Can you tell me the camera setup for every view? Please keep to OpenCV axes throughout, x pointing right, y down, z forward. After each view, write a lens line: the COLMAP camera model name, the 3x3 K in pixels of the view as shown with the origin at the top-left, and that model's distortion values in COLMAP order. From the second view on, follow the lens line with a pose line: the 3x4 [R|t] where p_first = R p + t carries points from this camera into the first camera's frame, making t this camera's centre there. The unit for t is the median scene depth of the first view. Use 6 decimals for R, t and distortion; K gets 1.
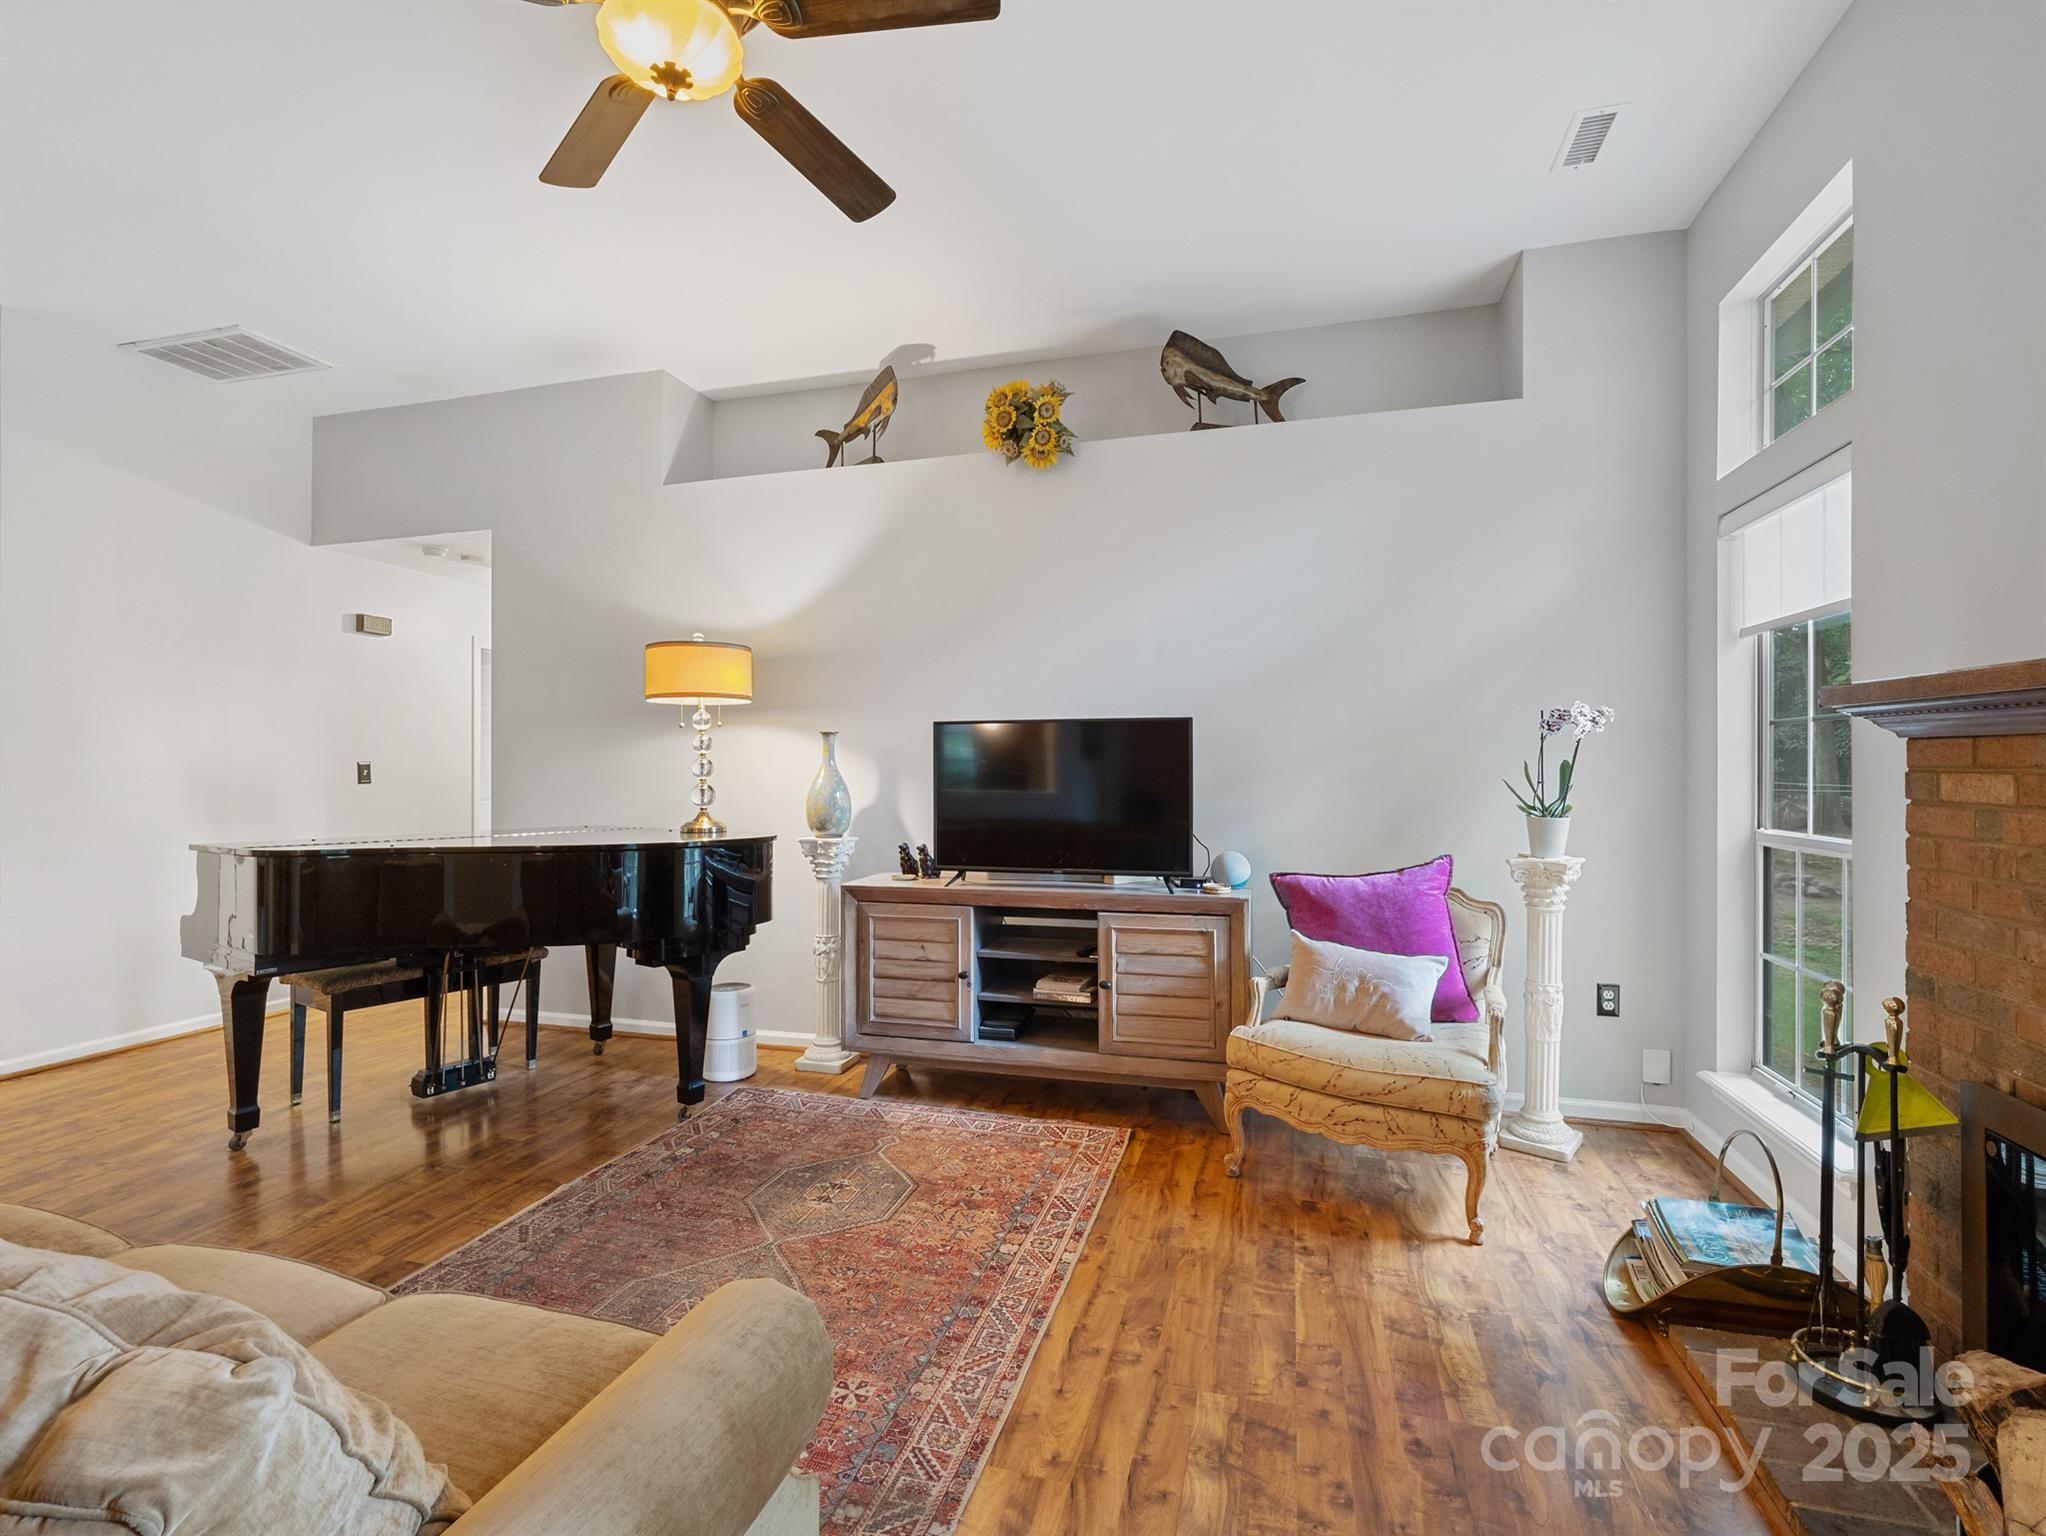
lens RADIAL K [[971.7, 0, 1005.4], [0, 971.7, 769.3], [0, 0, 1]] dist [-0.001604, -0.004142]
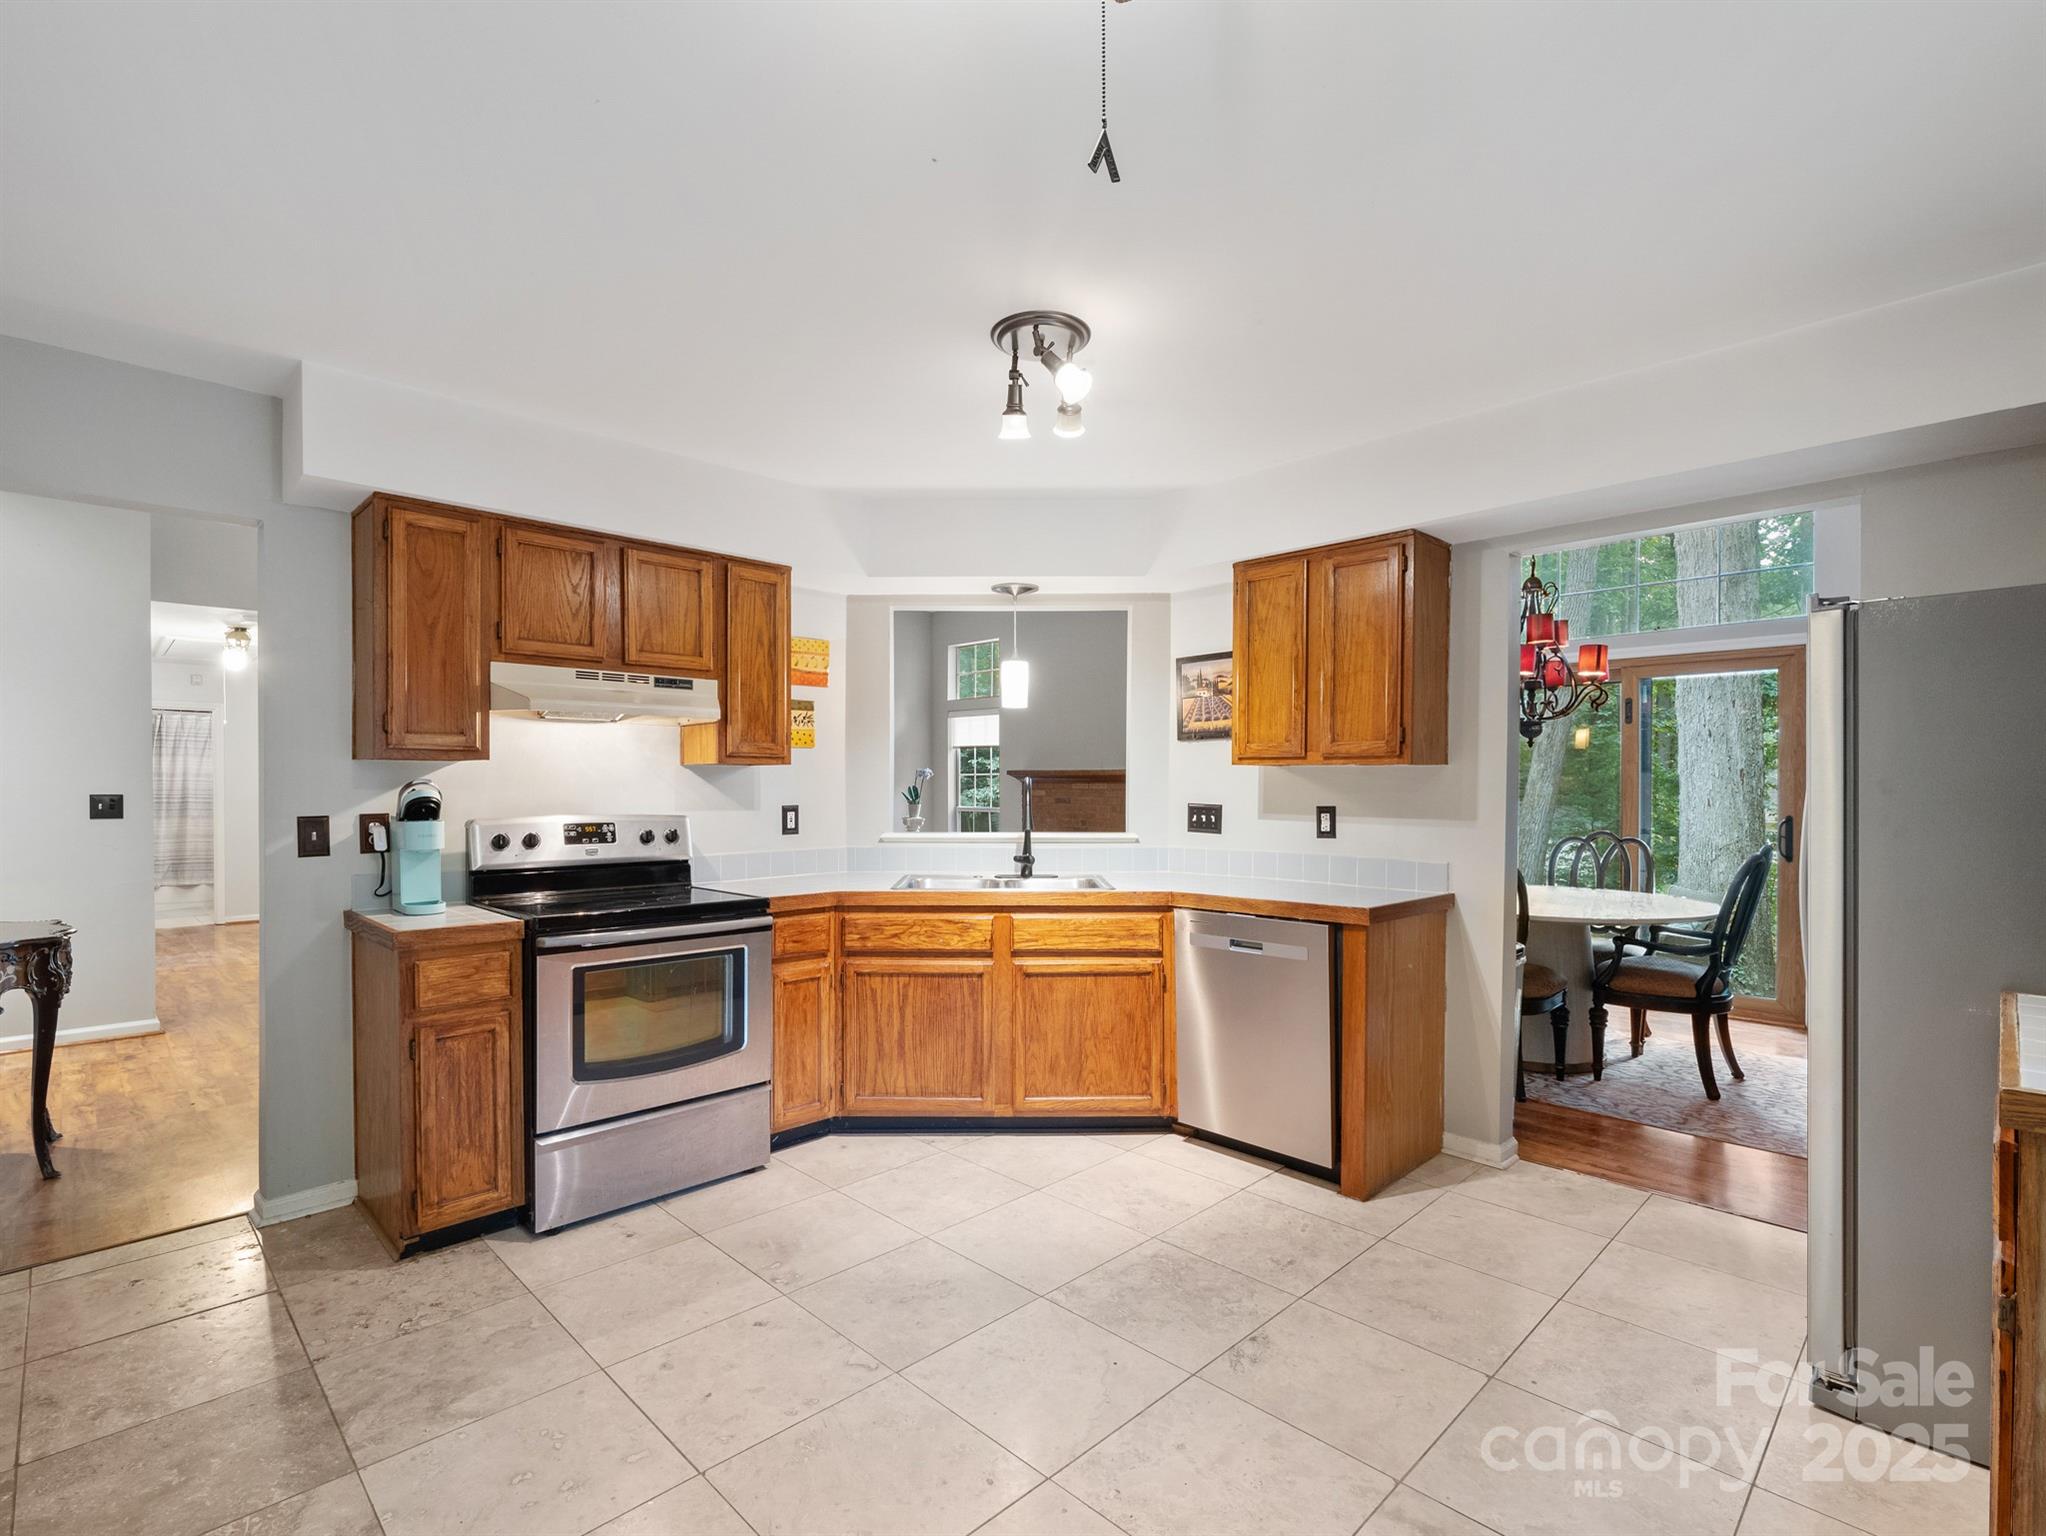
lens RADIAL K [[971.7, 0, 1006.4], [0, 971.7, 790.4], [0, 0, 1]] dist [-0.001604, -0.004142]
pose [[0.490150, -0.003754, 0.871630, -1.857089], [0.004017, 0.999990, 0.002048, -0.001997], [-0.871629, 0.002498, 0.490160, -0.717779]]
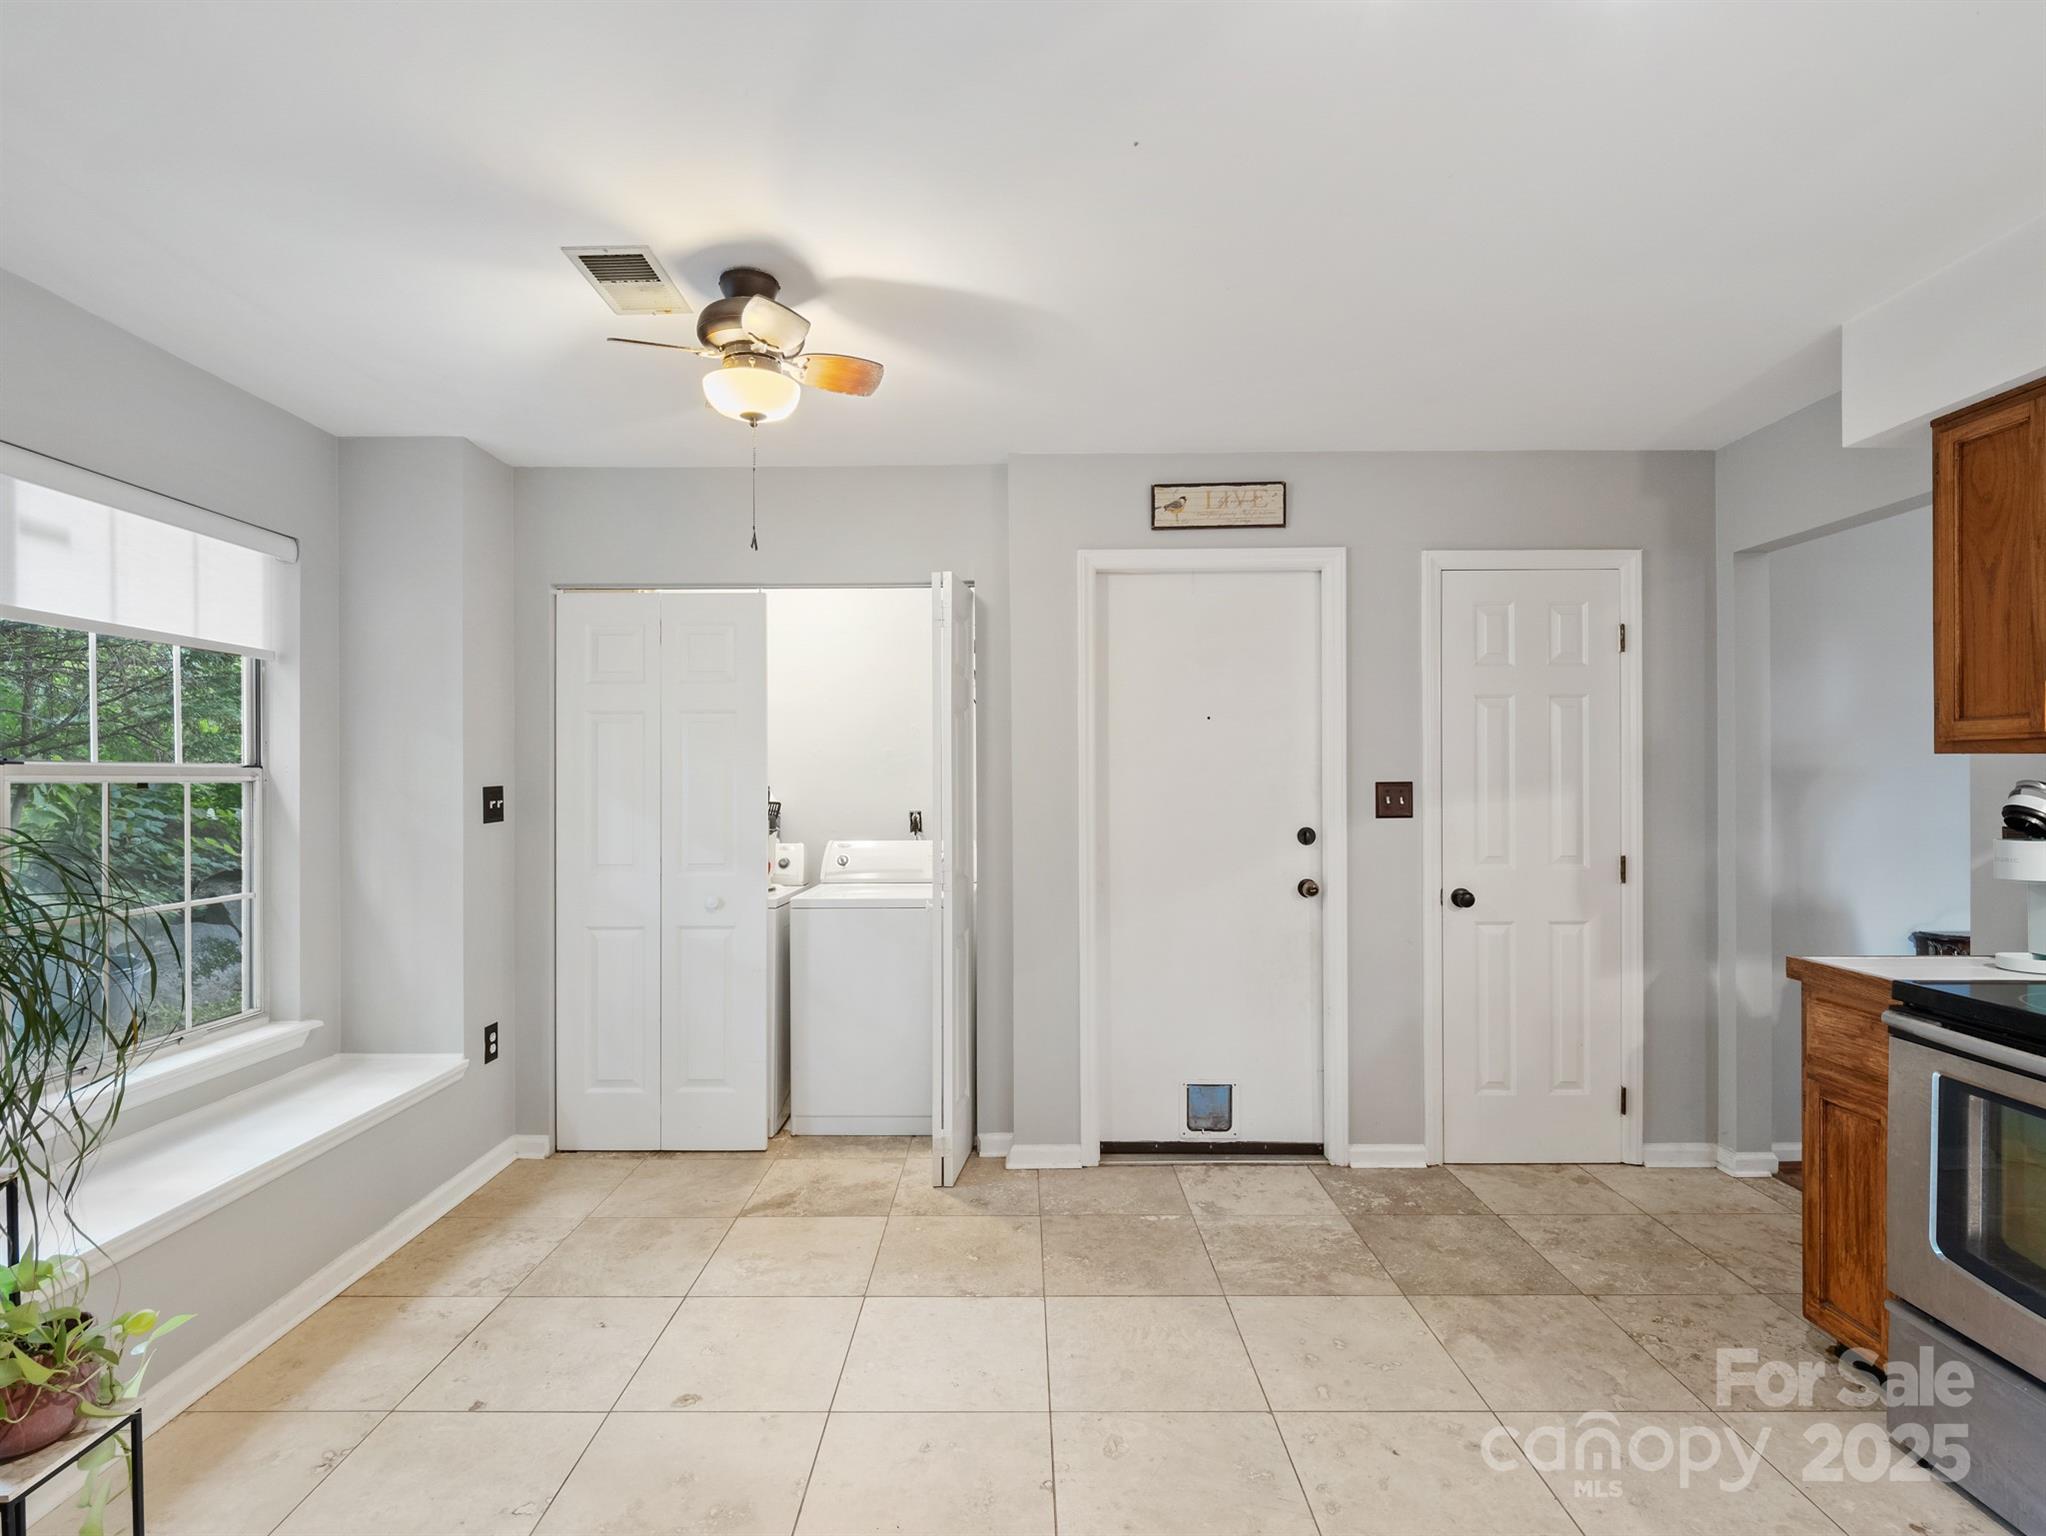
lens RADIAL K [[971.7, 0, 1011.1], [0, 971.7, 773.1], [0, 0, 1]] dist [-0.001604, -0.004142]
pose [[0.282257, -0.008557, -0.959301, -0.935812], [-0.000398, 0.999959, -0.009037, -0.011260], [0.959339, 0.002932, 0.282242, -0.628870]]
